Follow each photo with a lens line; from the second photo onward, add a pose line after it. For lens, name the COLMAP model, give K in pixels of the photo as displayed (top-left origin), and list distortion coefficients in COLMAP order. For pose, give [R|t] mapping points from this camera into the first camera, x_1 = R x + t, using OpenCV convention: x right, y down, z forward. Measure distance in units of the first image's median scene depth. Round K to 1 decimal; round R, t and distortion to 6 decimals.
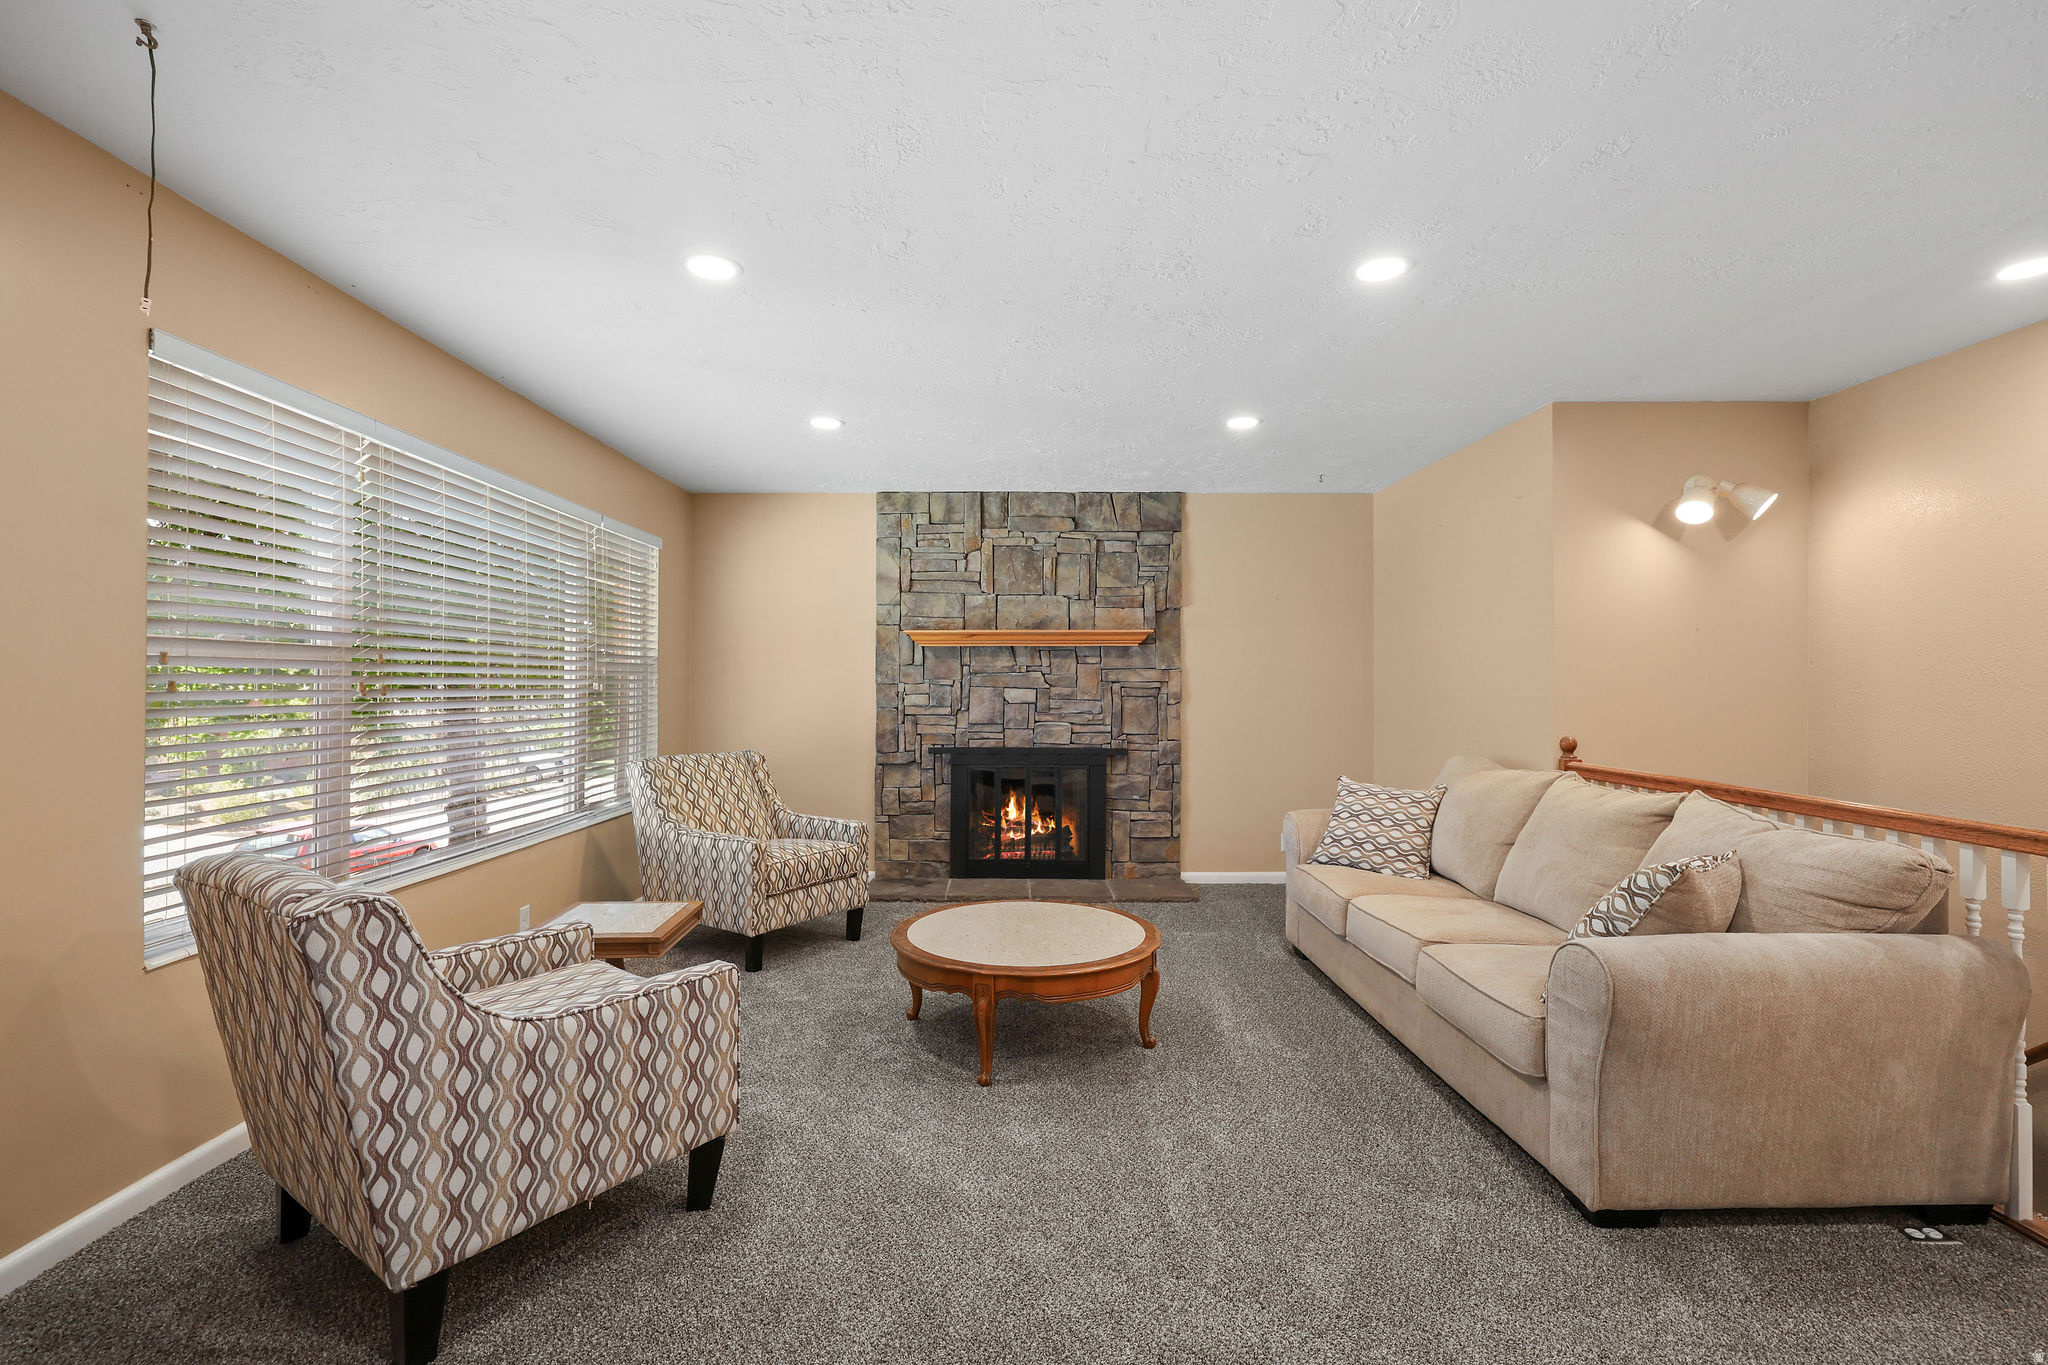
lens RADIAL K [[922.3, 0, 1006.7], [0, 922.3, 678.9], [0, 0, 1]] dist [0.002866, -0.000206]
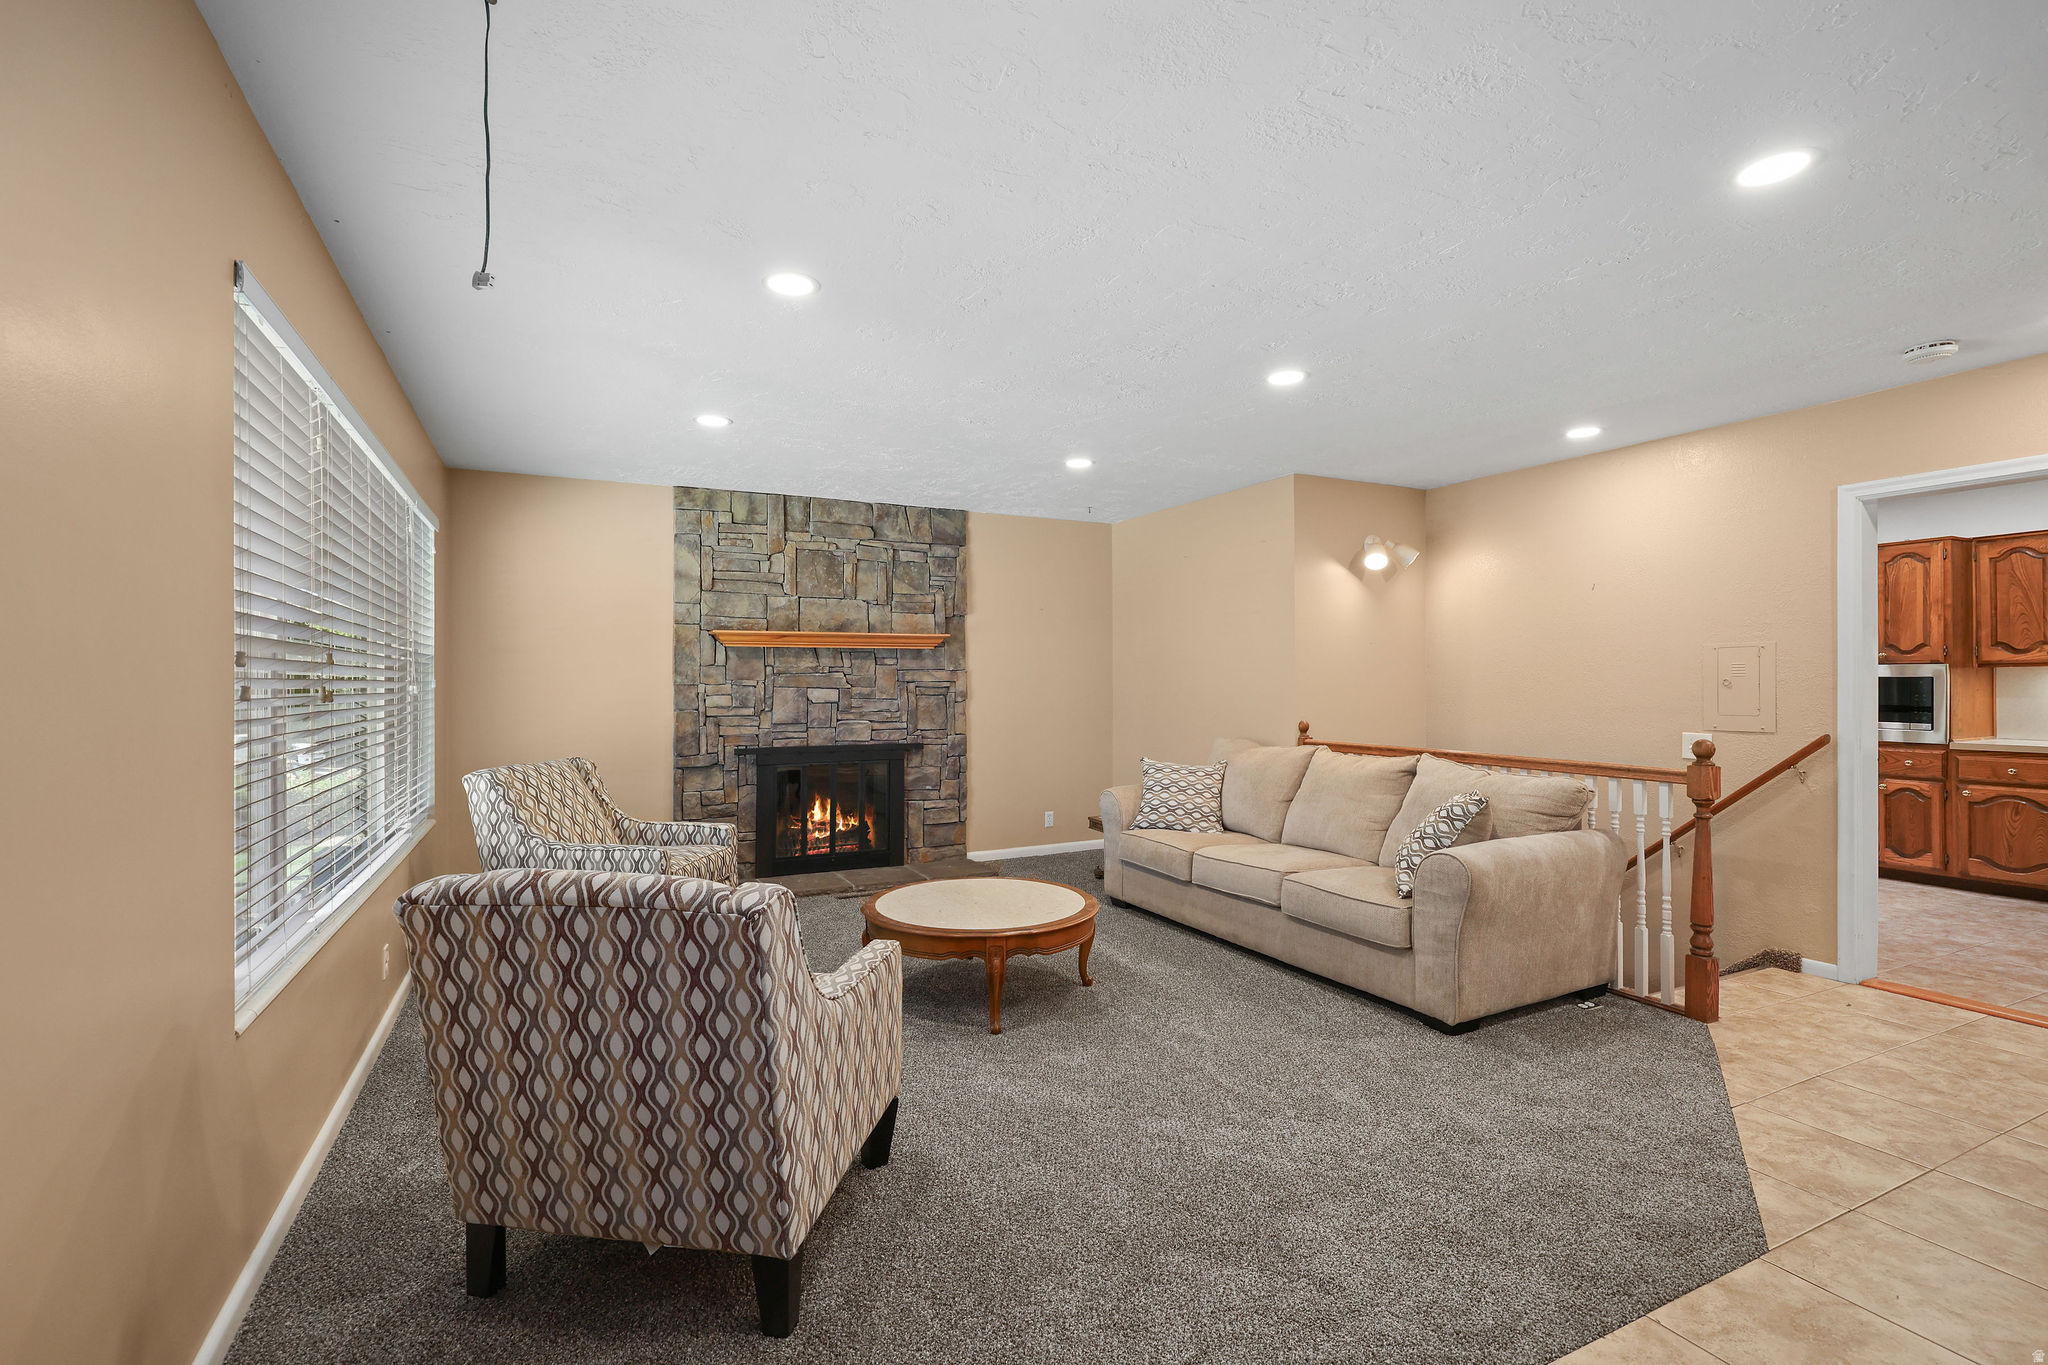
lens RADIAL K [[922.3, 0, 1004.3], [0, 922.3, 682.1], [0, 0, 1]] dist [0.002866, -0.000206]
pose [[0.897768, -0.004297, 0.440448, -0.349054], [0.002317, 0.999985, 0.005034, -0.002137], [-0.440463, -0.003499, 0.897764, -0.023445]]
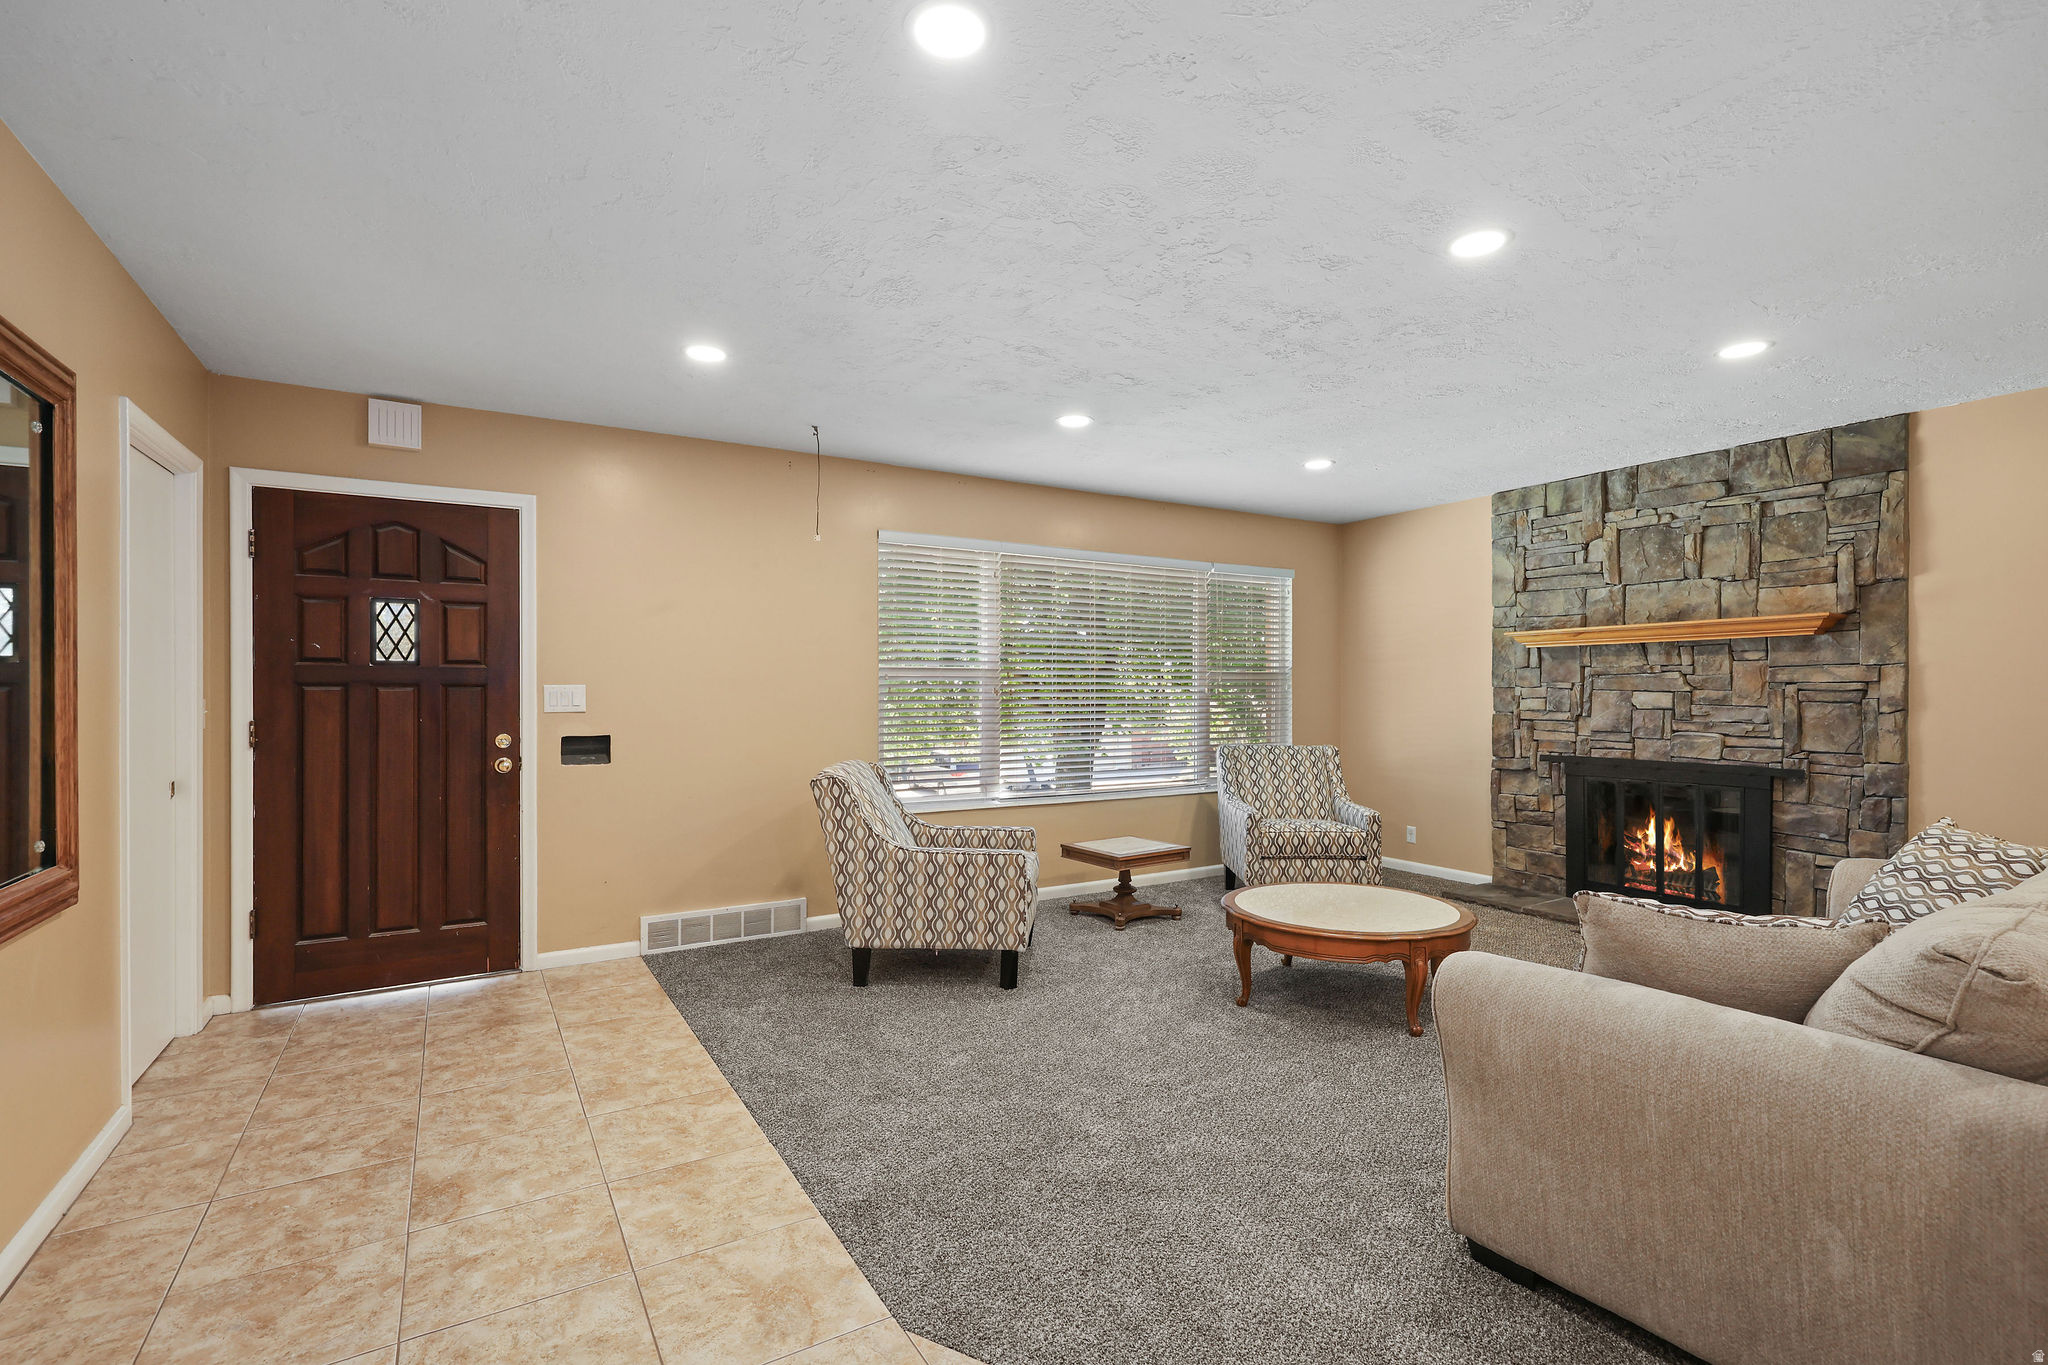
lens RADIAL K [[922.3, 0, 1006.5], [0, 922.3, 692.5], [0, 0, 1]] dist [0.002866, -0.000206]
pose [[0.515390, -0.002685, -0.856951, 0.595728], [0.007469, 0.999971, 0.001359, 0.007243], [0.856923, -0.007102, 0.515395, 0.057035]]
